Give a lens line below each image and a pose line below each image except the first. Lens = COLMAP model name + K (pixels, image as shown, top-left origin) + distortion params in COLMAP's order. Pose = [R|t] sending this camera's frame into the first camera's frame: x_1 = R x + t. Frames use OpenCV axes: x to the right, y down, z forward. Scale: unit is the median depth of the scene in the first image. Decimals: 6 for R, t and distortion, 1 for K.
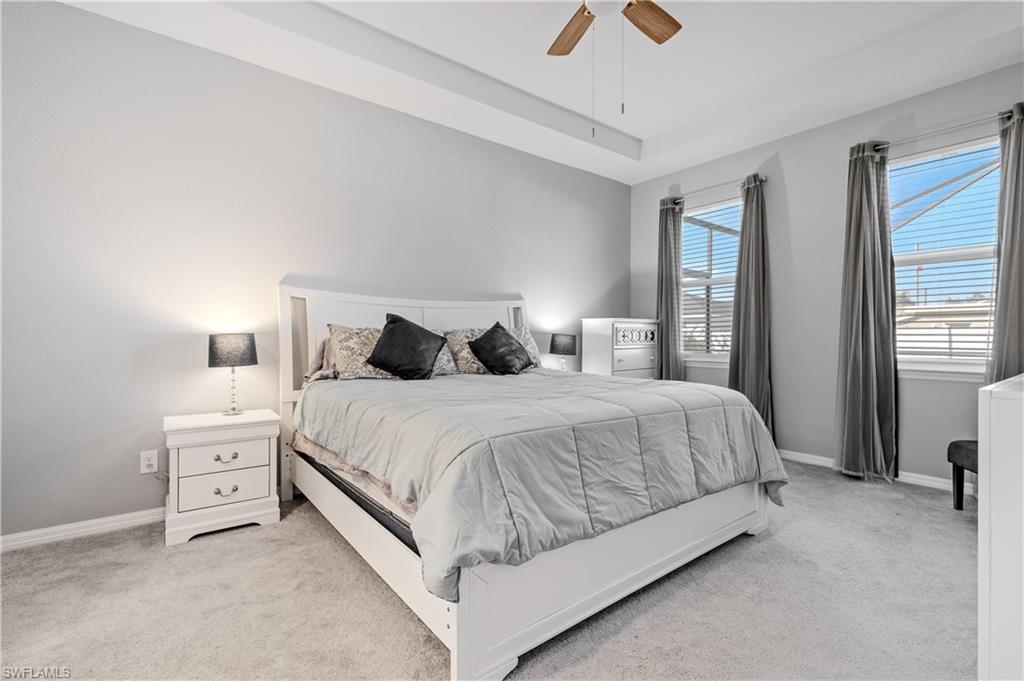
lens RADIAL K [[456.7, 0, 509.7], [0, 456.7, 342.4], [0, 0, 1]] dist [0.000315, -0.000684]
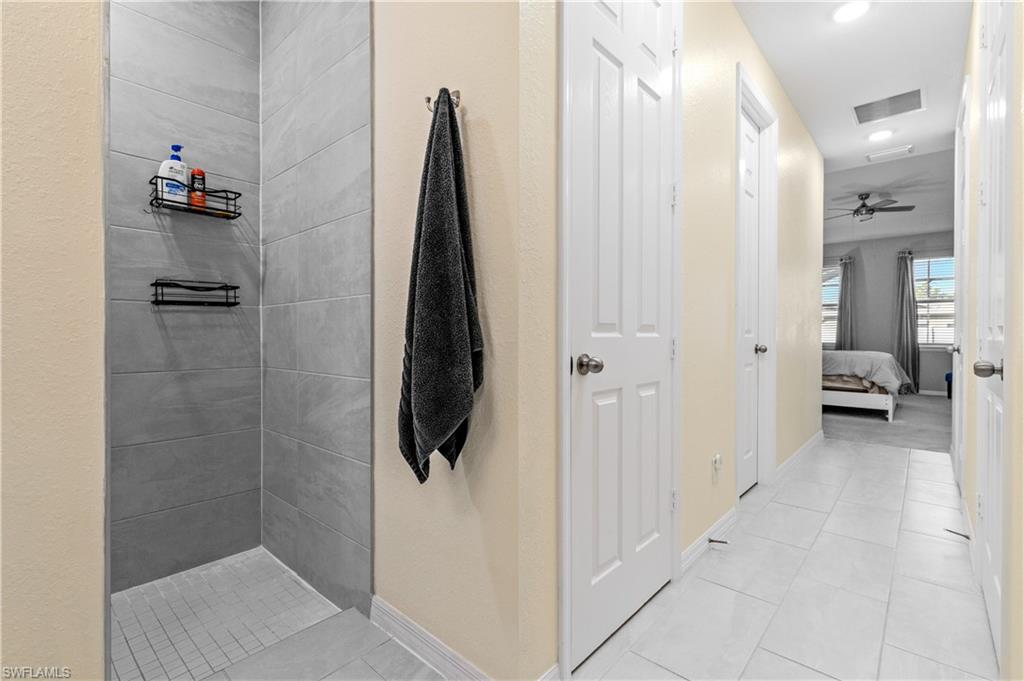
lens RADIAL K [[456.7, 0, 514.5], [0, 456.7, 337.3], [0, 0, 1]] dist [0.000315, -0.000684]
pose [[0.982653, -0.000398, 0.185453, -1.581827], [0.000247, 1.000000, 0.000840, -0.002165], [-0.185454, -0.000780, 0.982653, -0.892812]]
